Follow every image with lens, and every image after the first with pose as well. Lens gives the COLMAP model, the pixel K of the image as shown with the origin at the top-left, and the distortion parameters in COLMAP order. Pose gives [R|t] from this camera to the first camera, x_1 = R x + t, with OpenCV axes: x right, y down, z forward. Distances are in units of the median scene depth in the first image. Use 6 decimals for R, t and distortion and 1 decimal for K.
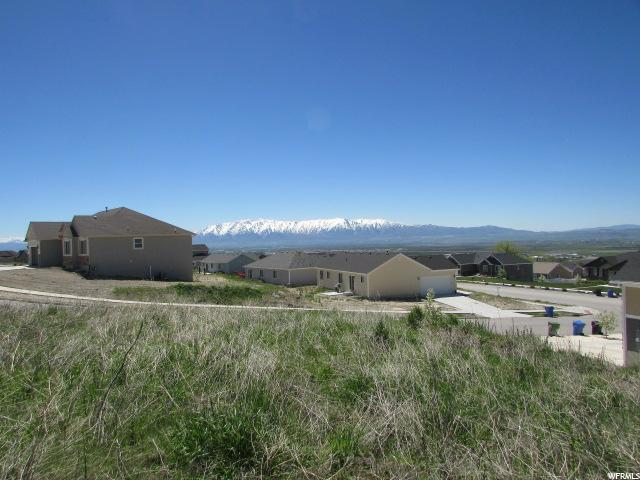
lens RADIAL K [[464.2, 0, 320.8], [0, 464.2, 237.6], [0, 0, 1]] dist [-0.005322, 0.007156]
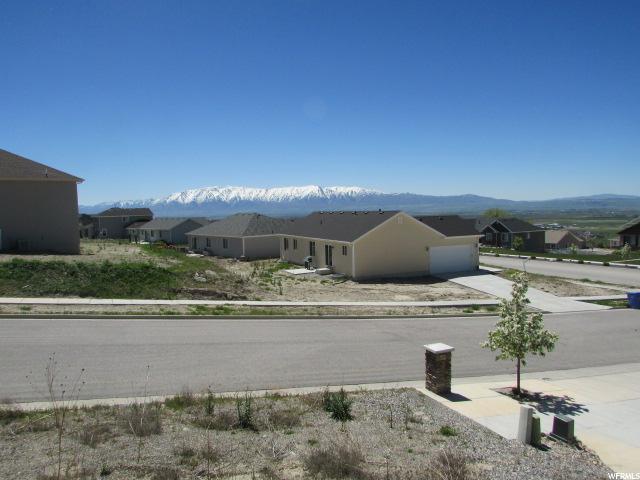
lens RADIAL K [[486.3, 0, 320.2], [0, 486.3, 237.6], [0, 0, 1]] dist [0.016790, 0.001586]
pose [[0.998483, 0.000295, 0.055060, 0.009586], [-0.003807, 0.997962, 0.063702, 0.016272], [-0.054929, -0.063815, 0.996449, 0.183087]]
